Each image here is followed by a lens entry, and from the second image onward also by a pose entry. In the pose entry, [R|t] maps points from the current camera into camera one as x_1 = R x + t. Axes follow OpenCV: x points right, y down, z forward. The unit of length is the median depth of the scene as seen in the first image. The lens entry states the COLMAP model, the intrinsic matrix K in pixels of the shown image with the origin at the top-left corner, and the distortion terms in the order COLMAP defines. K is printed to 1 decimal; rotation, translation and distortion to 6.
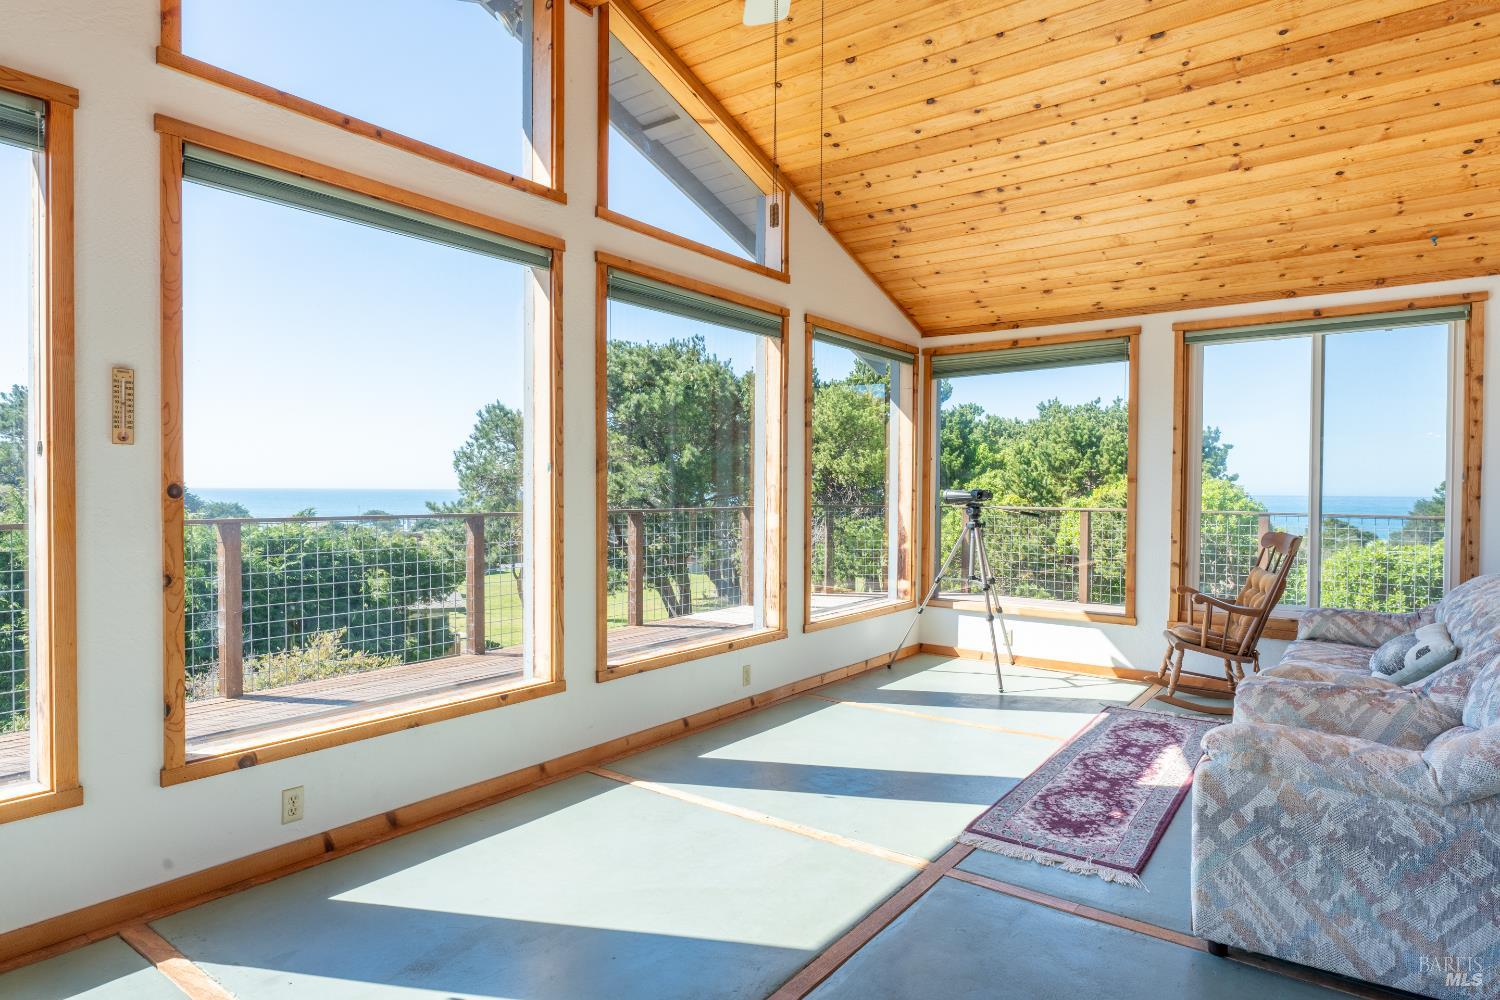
lens RADIAL K [[854.9, 0, 749.6], [0, 854.9, 498.4], [0, 0, 1]] dist [-0.005727, -0.001113]
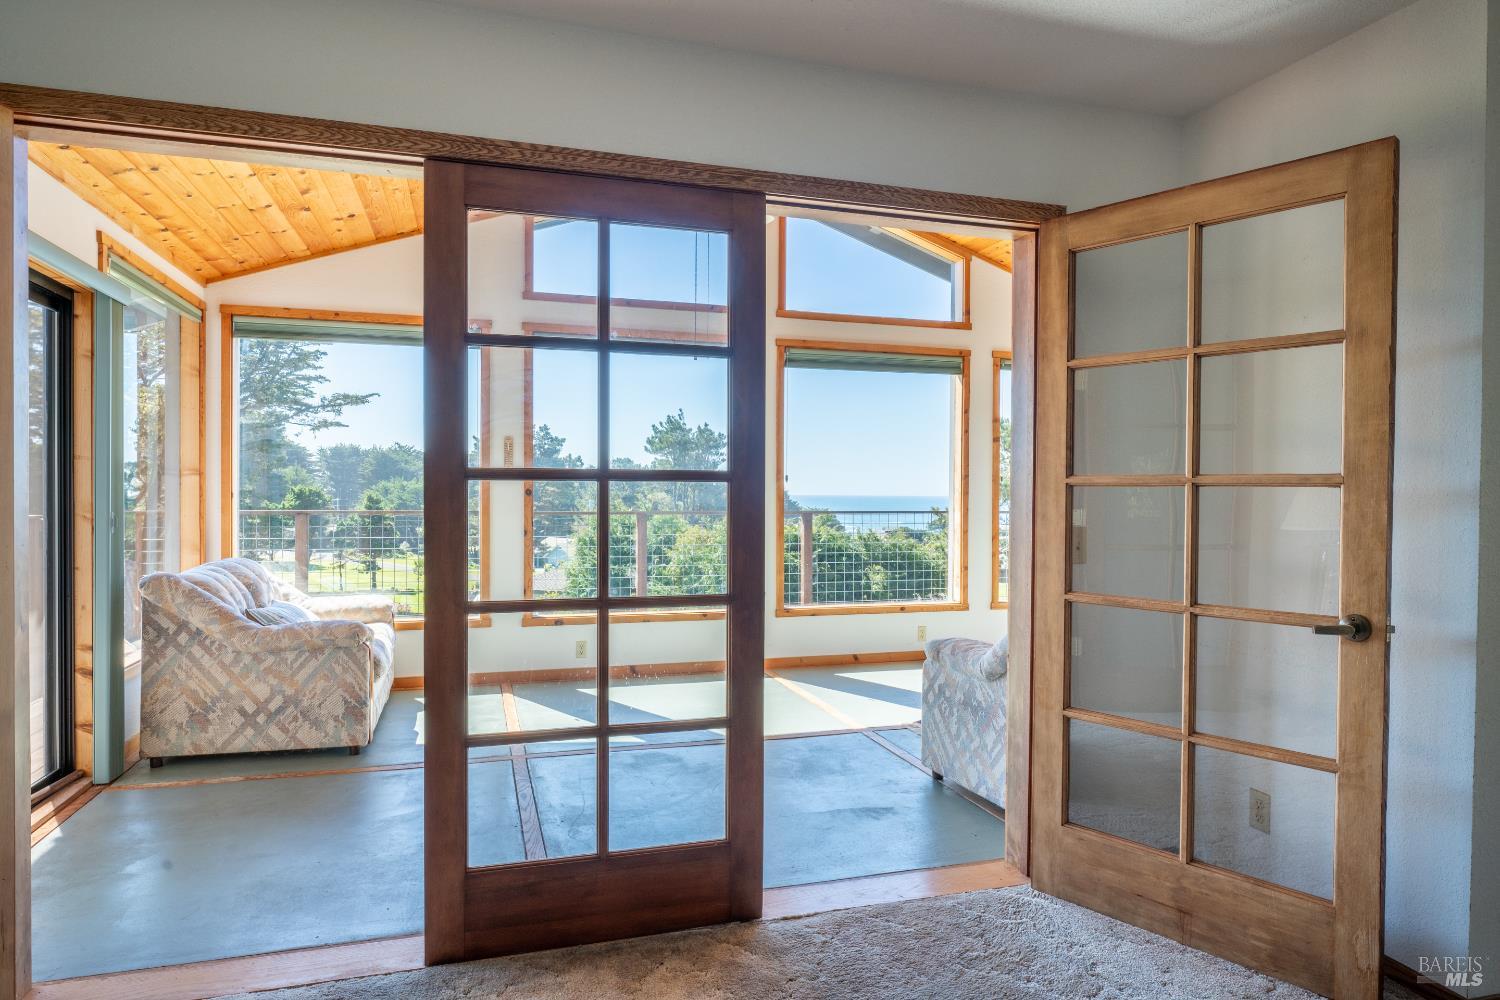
lens RADIAL K [[907.0, 0, 750.3], [0, 907.0, 499.8], [0, 0, 1]] dist [0.001387, 0.000328]
pose [[0.807517, 0.005528, -0.589818, 1.171717], [-0.009360, 0.999950, -0.003443, 0.014297], [0.589770, 0.008301, 0.807529, -0.554040]]
